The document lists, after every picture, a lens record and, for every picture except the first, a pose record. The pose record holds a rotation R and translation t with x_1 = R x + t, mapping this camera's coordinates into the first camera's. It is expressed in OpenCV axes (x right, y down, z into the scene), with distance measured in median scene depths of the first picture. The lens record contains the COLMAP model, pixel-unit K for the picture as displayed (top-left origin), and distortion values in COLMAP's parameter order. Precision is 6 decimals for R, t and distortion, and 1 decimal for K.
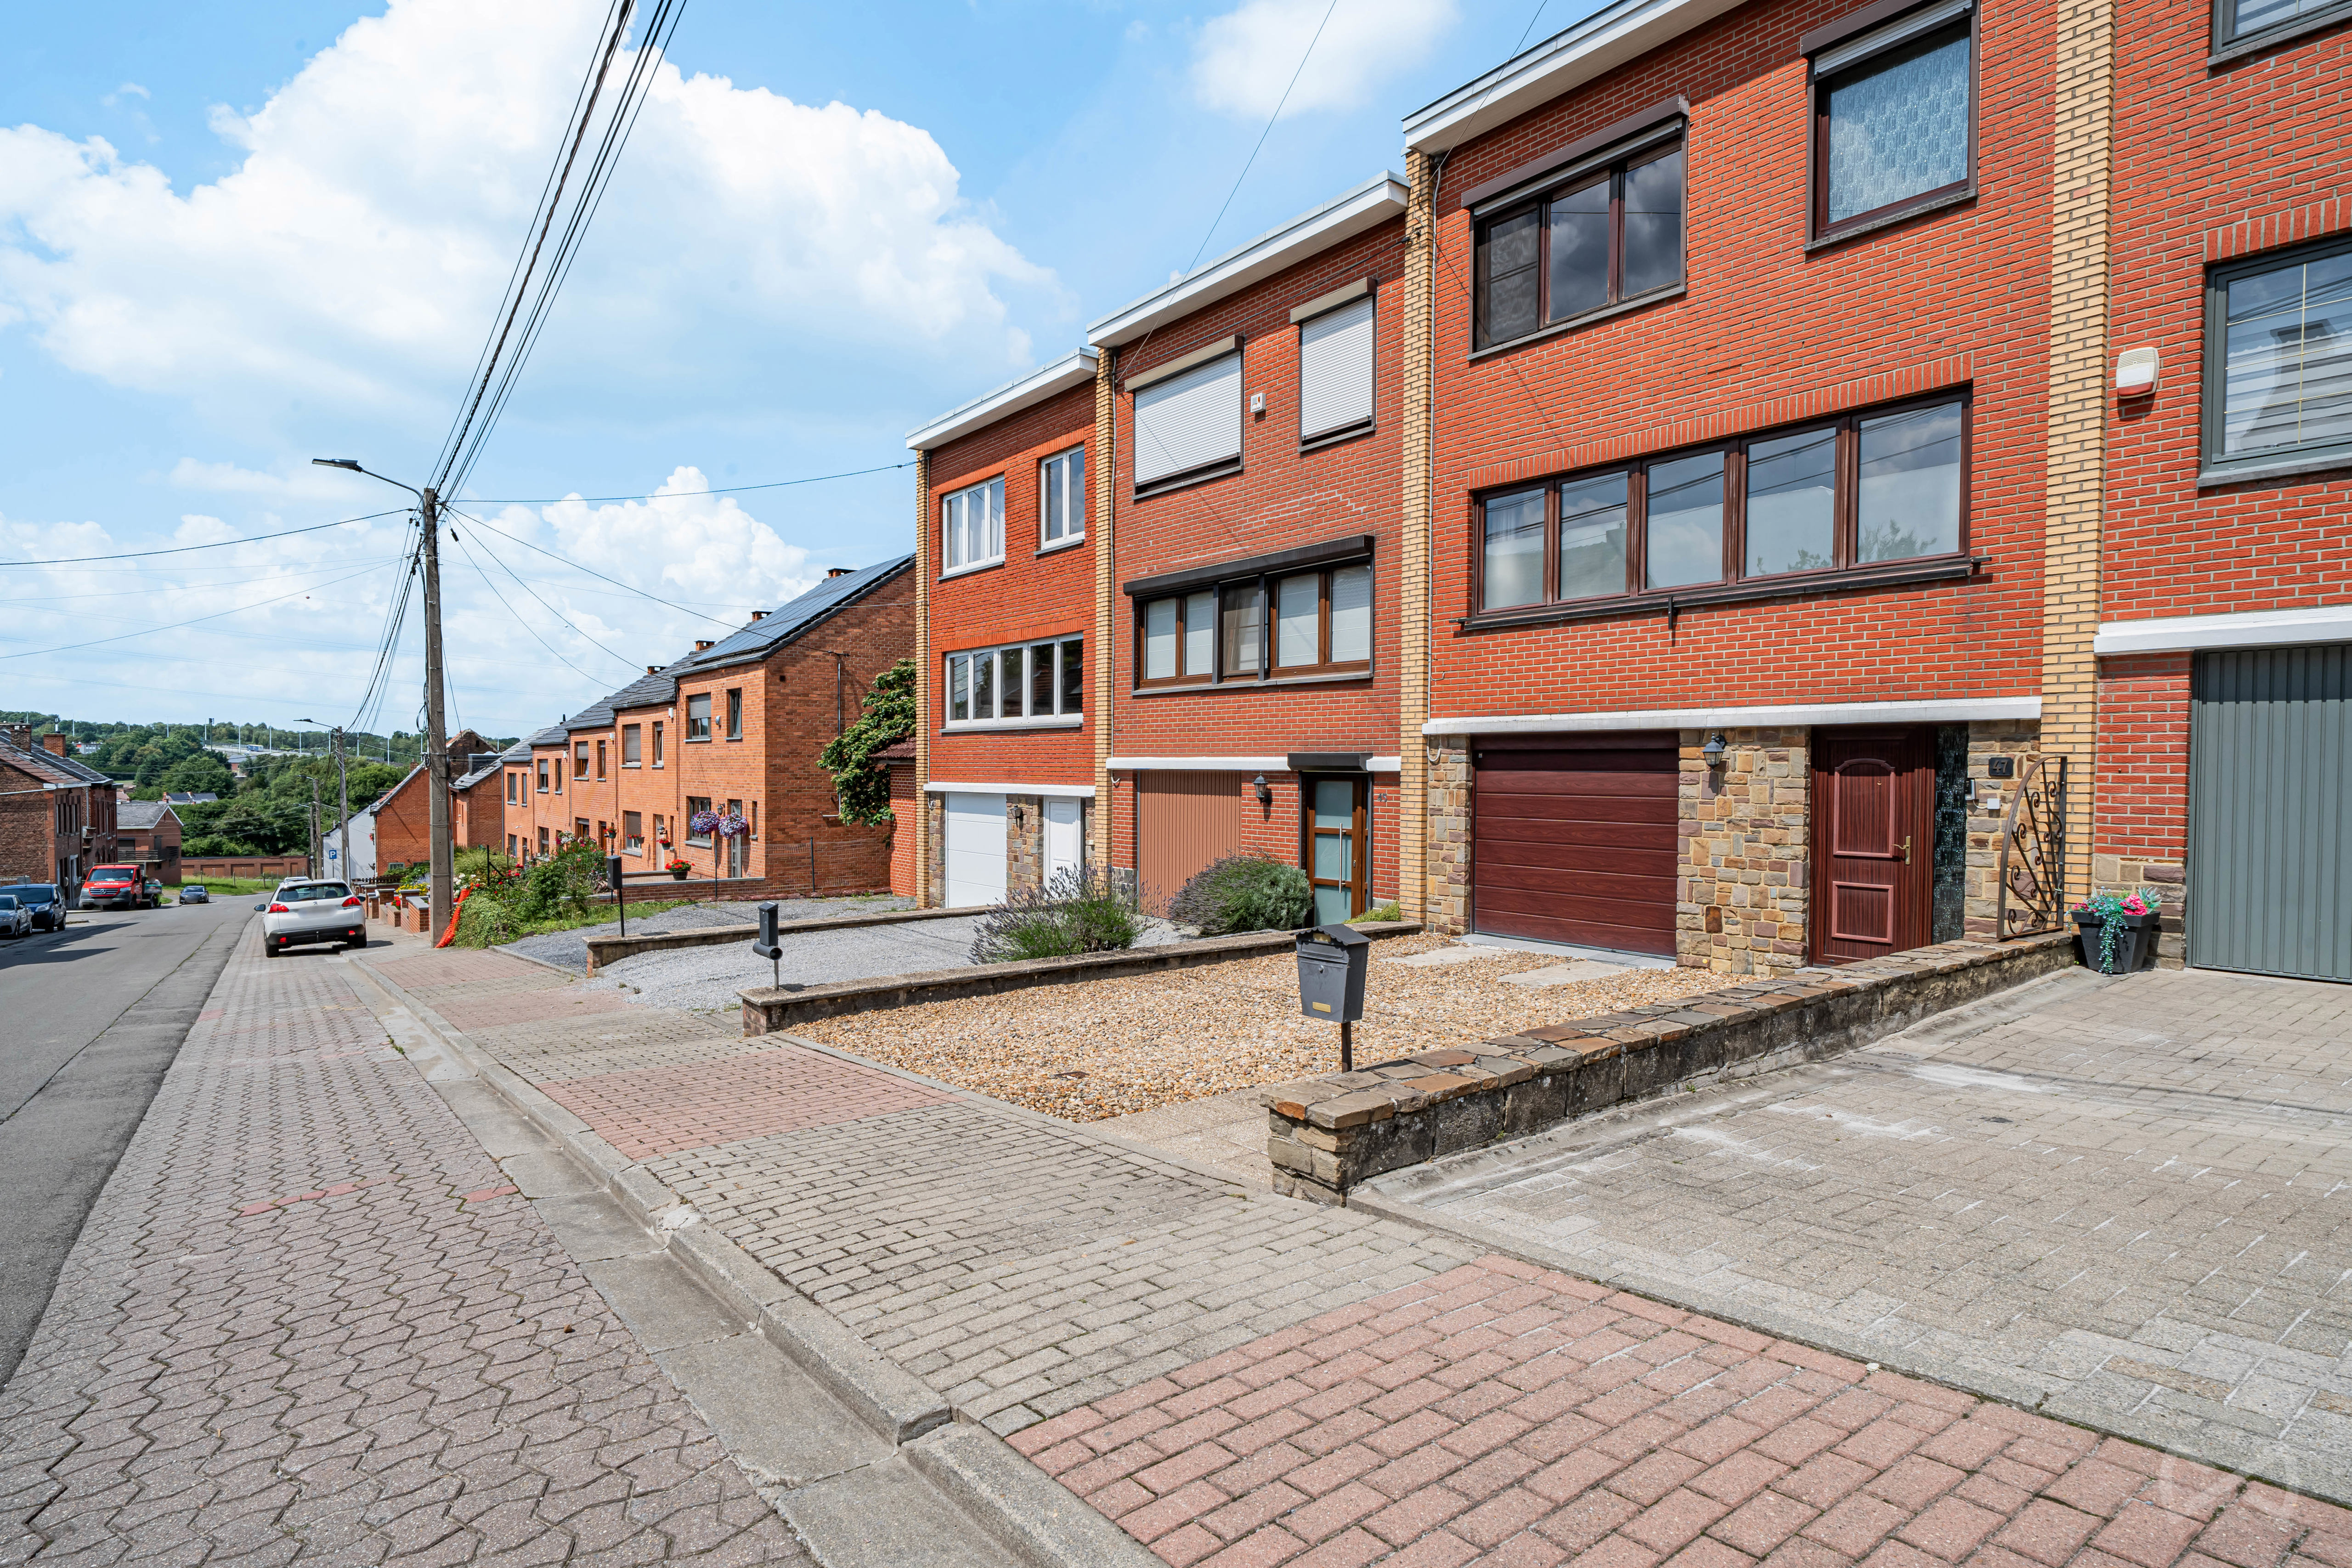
lens RADIAL K [[1225.5, 0, 1178.7], [0, 1225.5, 801.8], [0, 0, 1]] dist [-0.001737, -0.000542]
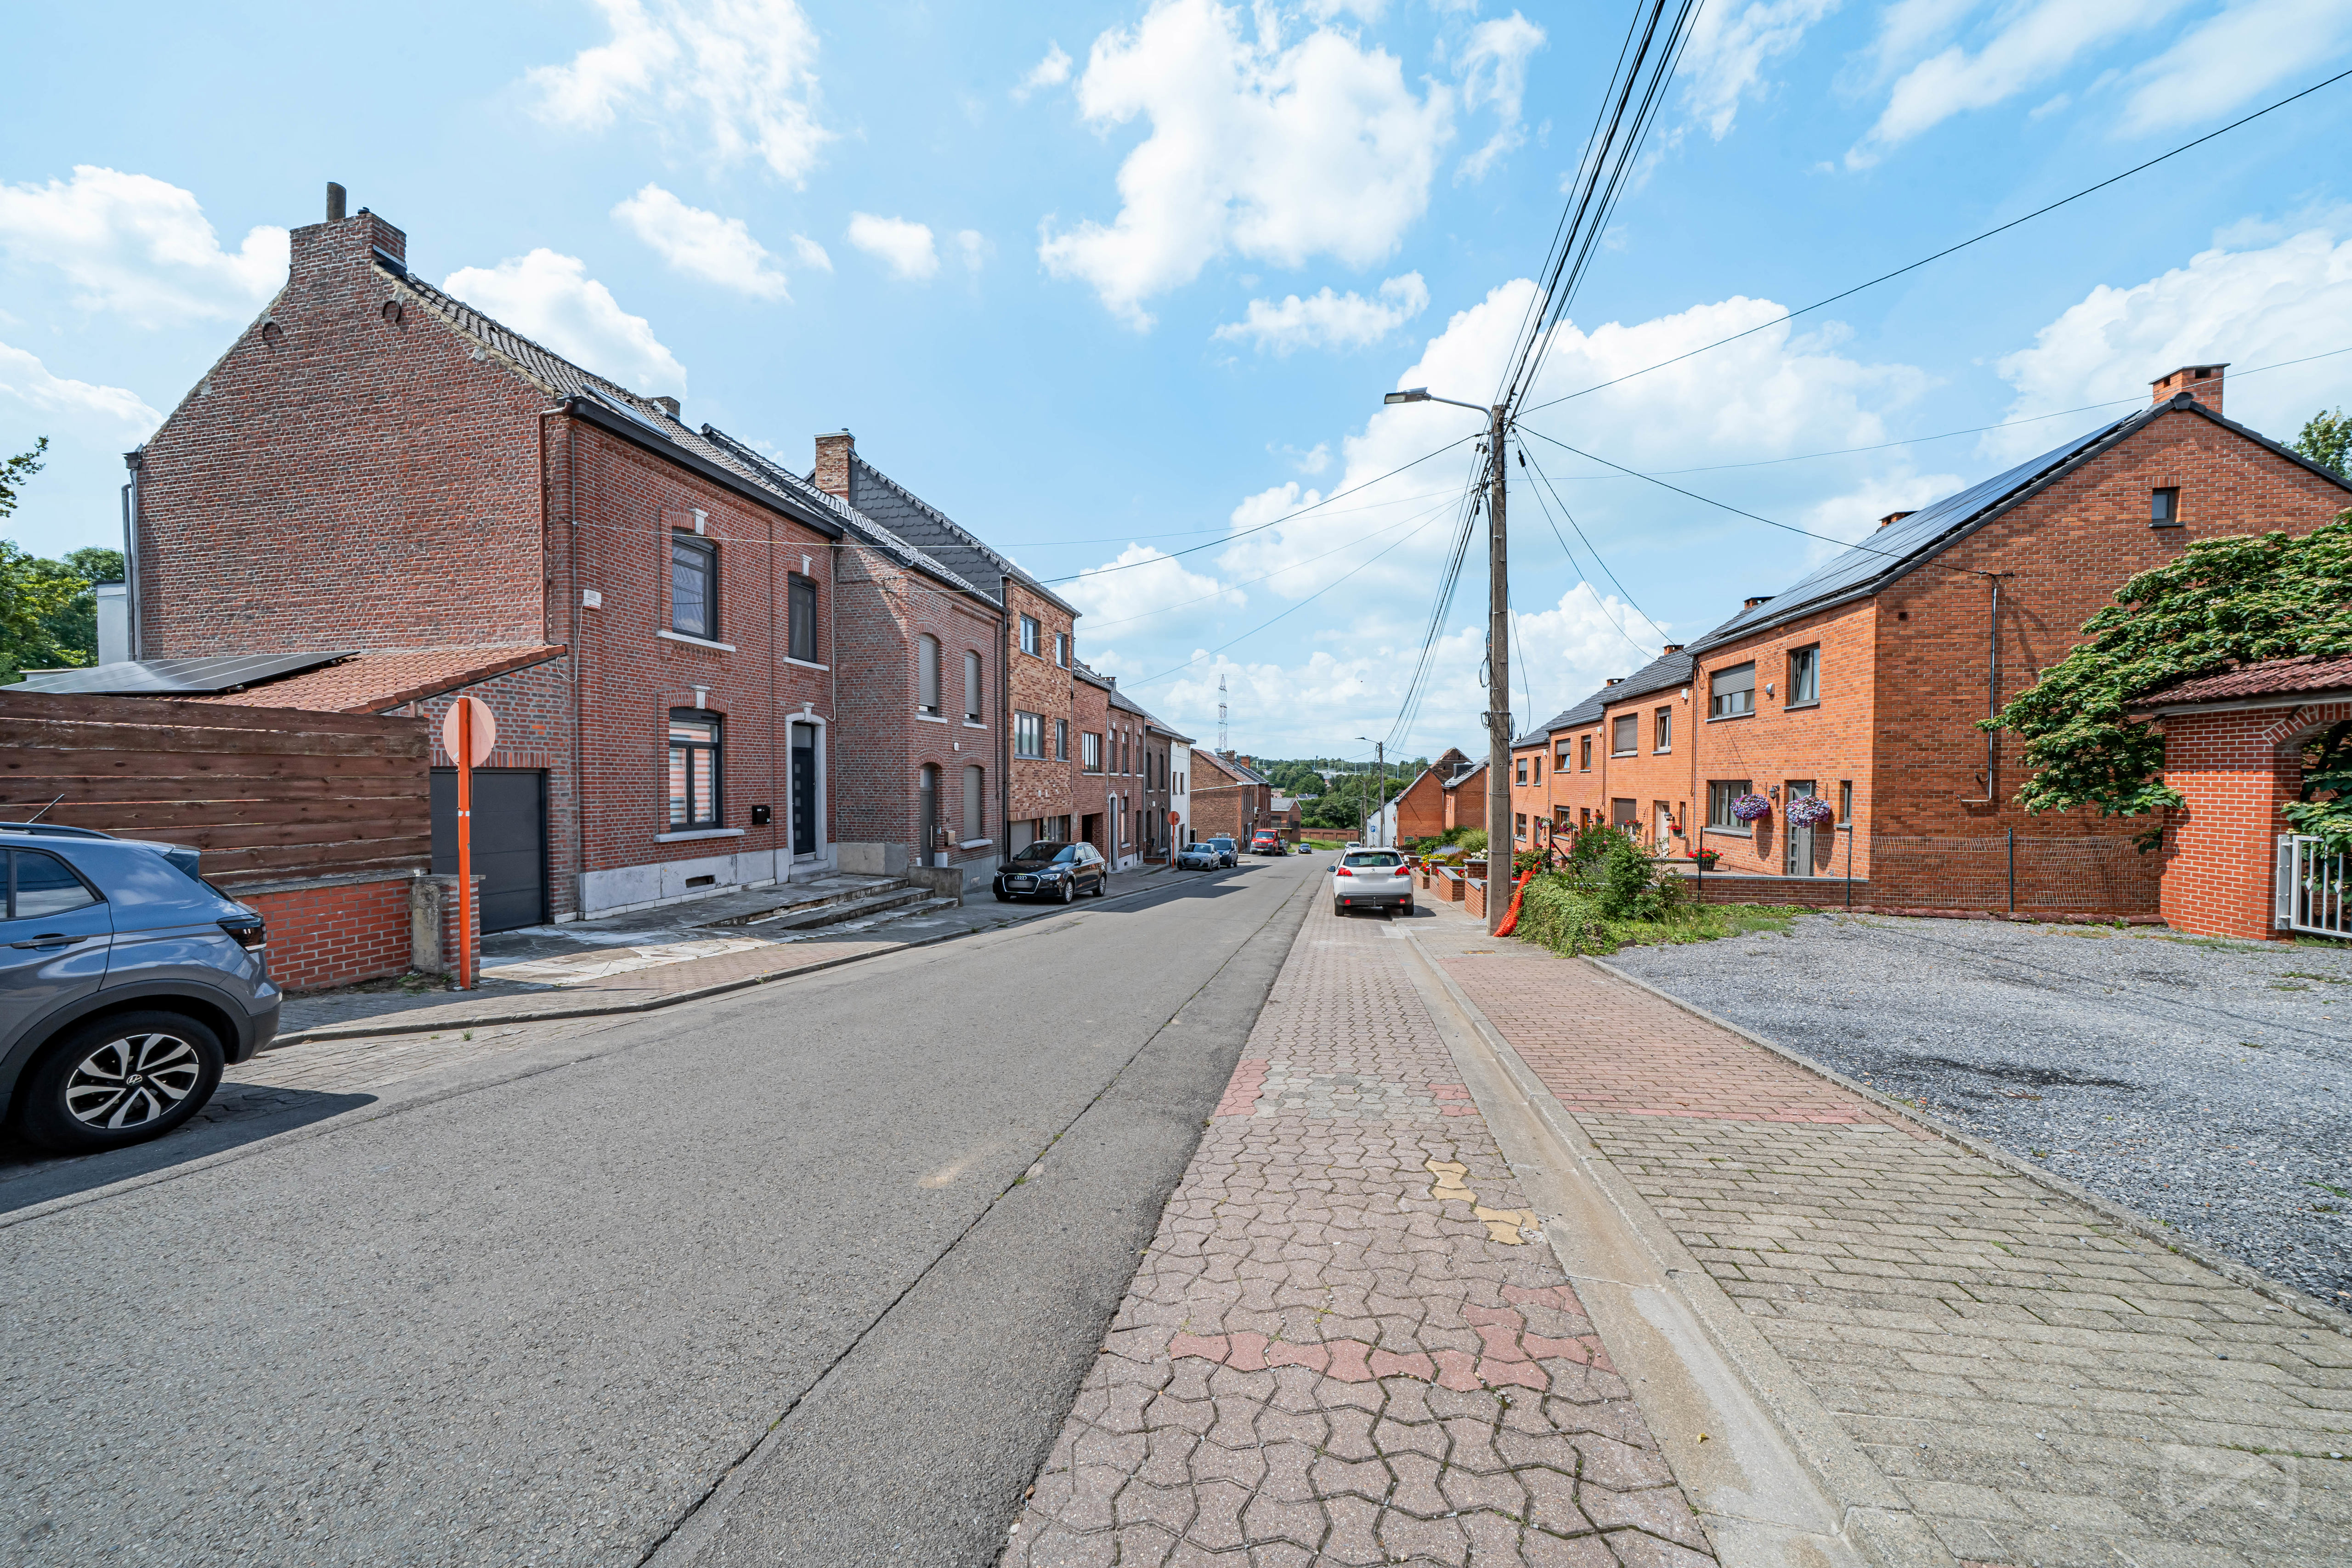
lens RADIAL K [[800.9, 0, 1176.0], [0, 800.9, 784.0], [0, 0, 1]] dist [-0.001014, -0.000114]
pose [[0.665438, 0.002029, -0.746451, -0.235294], [-0.020964, 0.999653, -0.015971, 0.018032], [0.746159, 0.026277, 0.665249, 0.319312]]
